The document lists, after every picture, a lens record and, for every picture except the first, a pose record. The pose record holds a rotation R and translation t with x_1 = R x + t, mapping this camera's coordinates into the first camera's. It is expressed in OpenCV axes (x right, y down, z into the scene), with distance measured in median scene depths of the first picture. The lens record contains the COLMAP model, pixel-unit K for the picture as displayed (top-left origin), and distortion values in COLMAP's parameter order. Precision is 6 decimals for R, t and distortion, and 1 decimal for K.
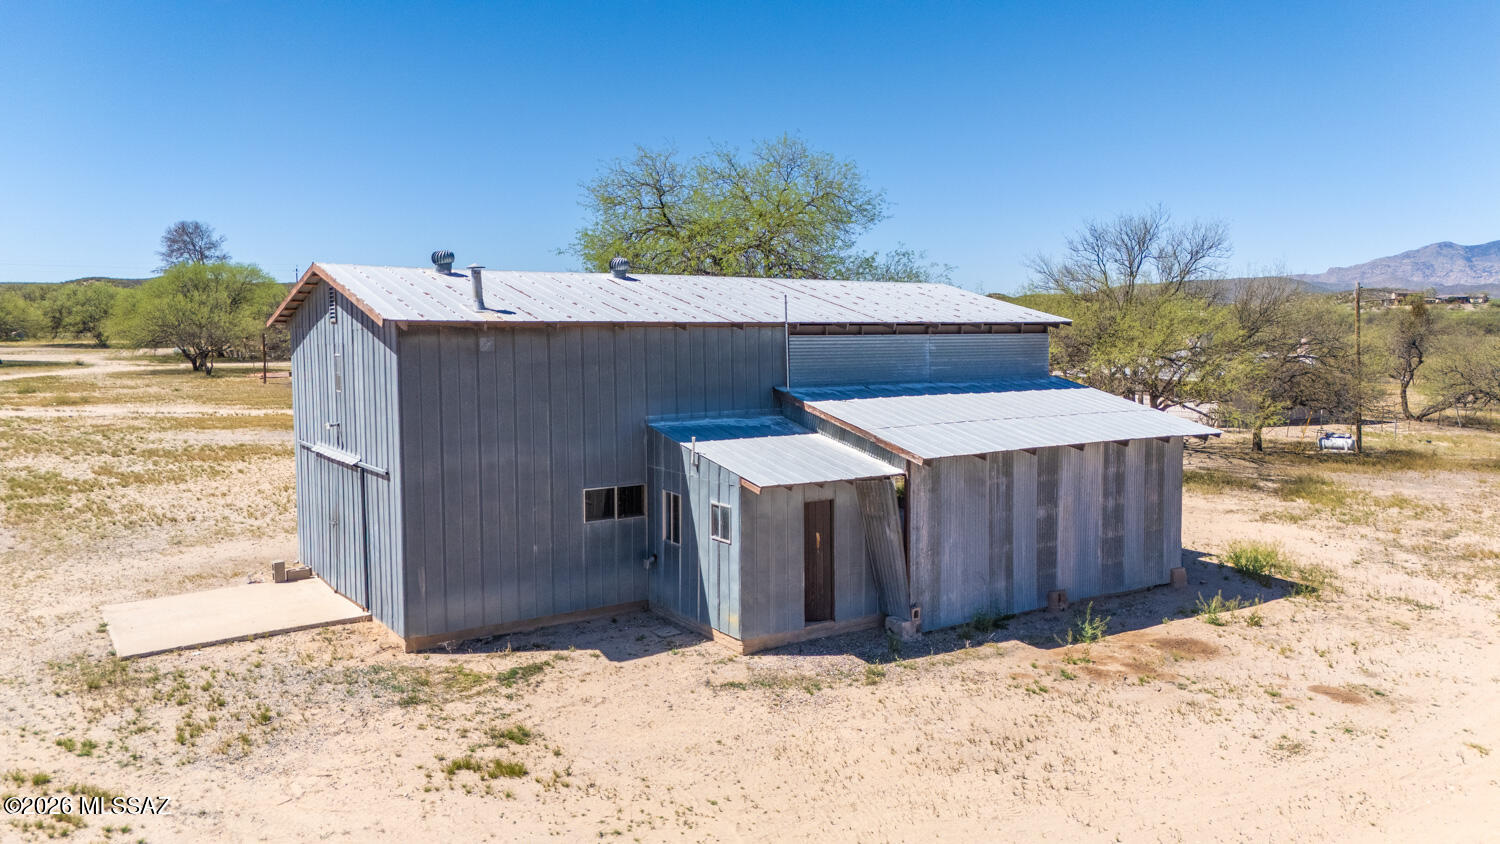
lens RADIAL K [[1106.2, 0, 754.9], [0, 1106.2, 418.2], [0, 0, 1]] dist [0.063249, -0.053104]
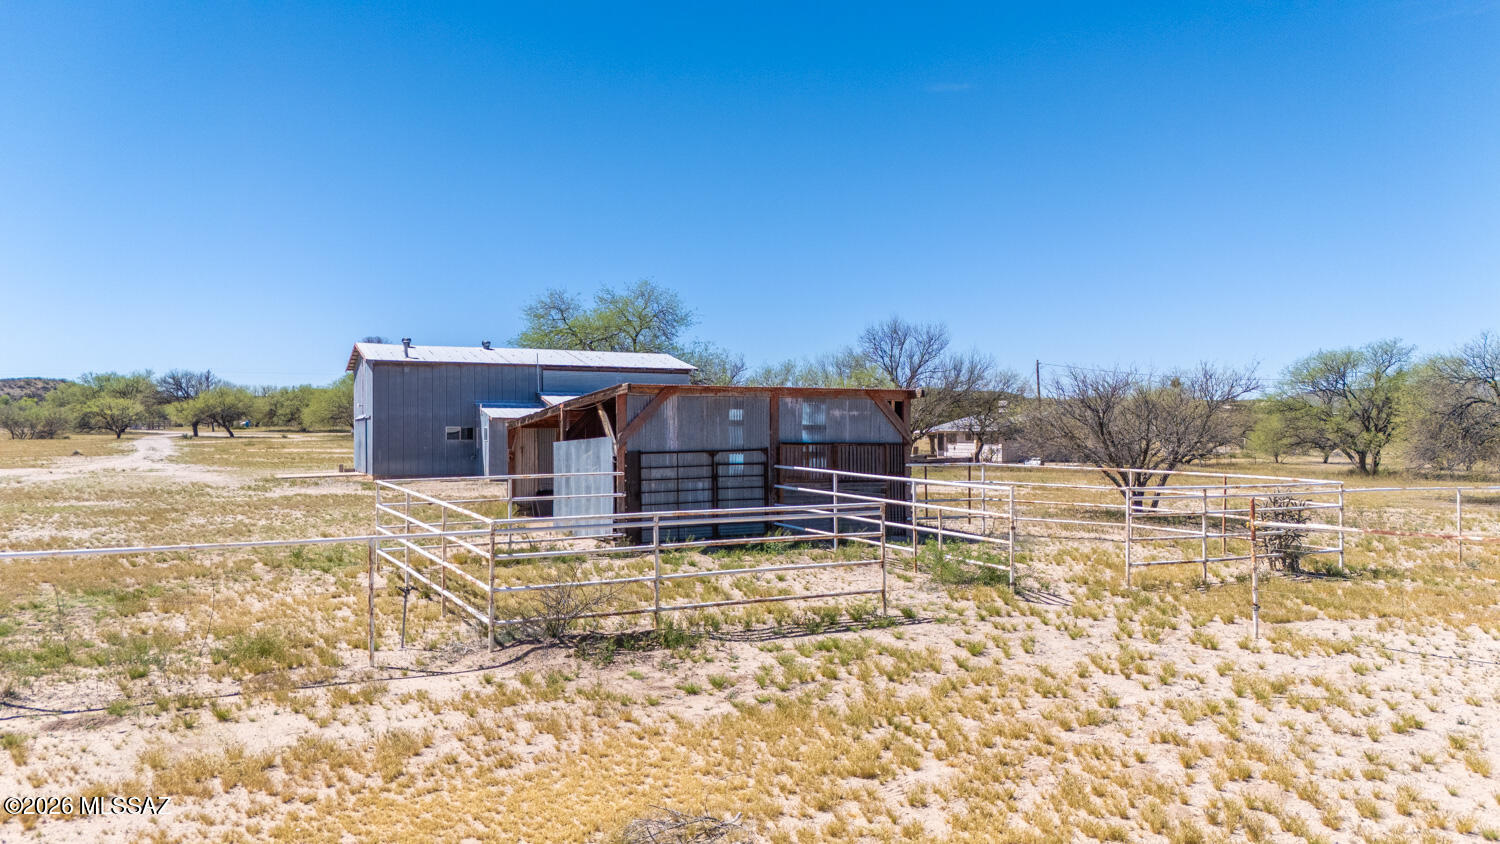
lens RADIAL K [[1106.2, 0, 745.4], [0, 1106.2, 424.2], [0, 0, 1]] dist [0.063249, -0.053104]
pose [[0.987657, -0.005055, -0.156551, 0.980822], [-0.009763, 0.995549, -0.093736, 0.306211], [0.156328, 0.094107, 0.983212, -1.506287]]
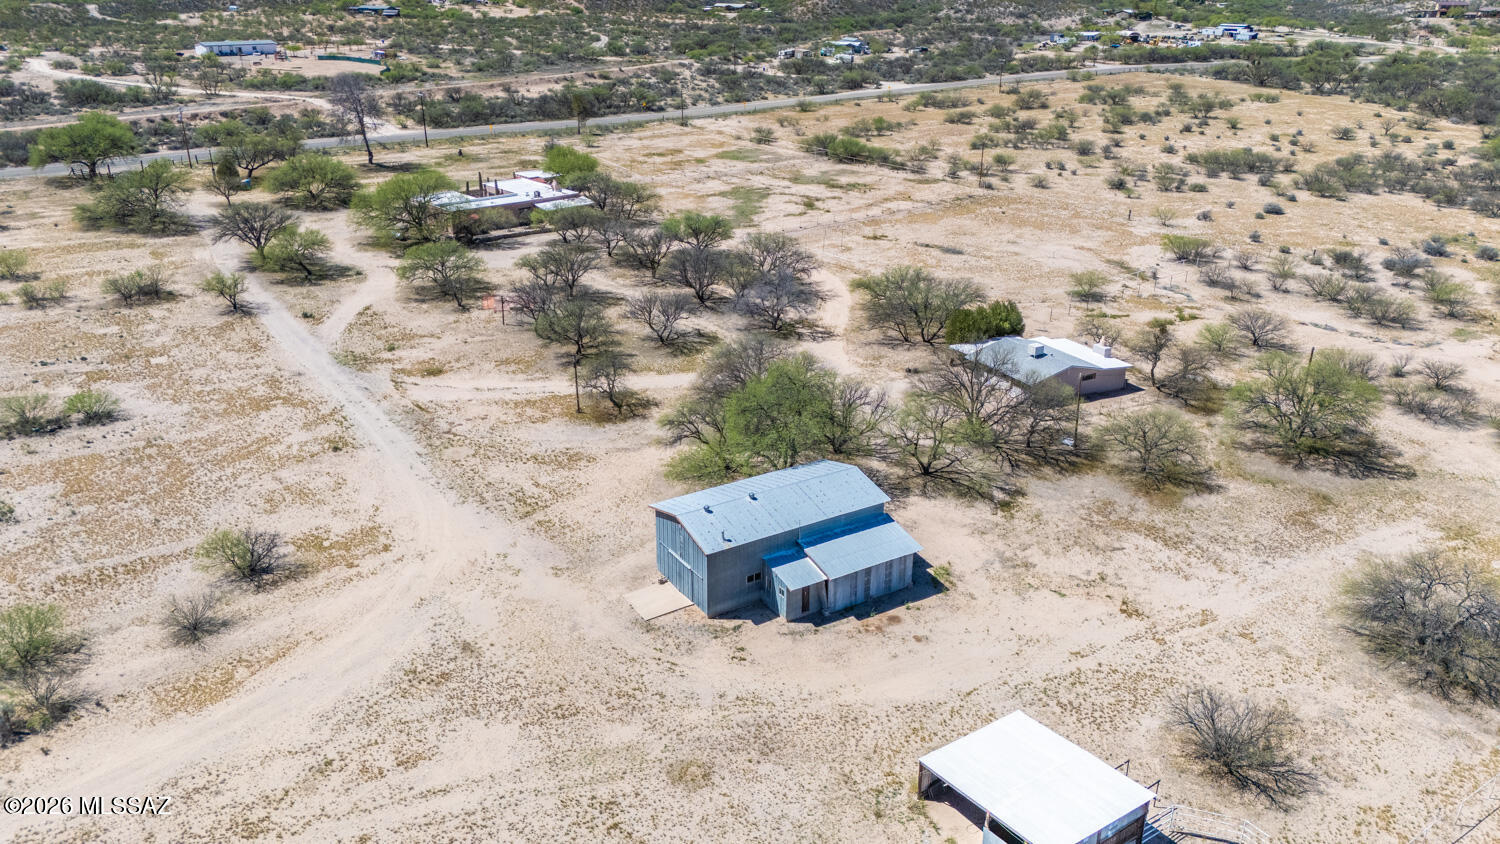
lens RADIAL K [[1106.2, 0, 749.5], [0, 1106.2, 423.4], [0, 0, 1]] dist [0.063249, -0.053104]
pose [[0.999107, 0.017499, -0.038449, -0.002889], [-0.004786, 0.951193, 0.308559, -1.743357], [0.041972, -0.308099, 0.950428, -2.692049]]
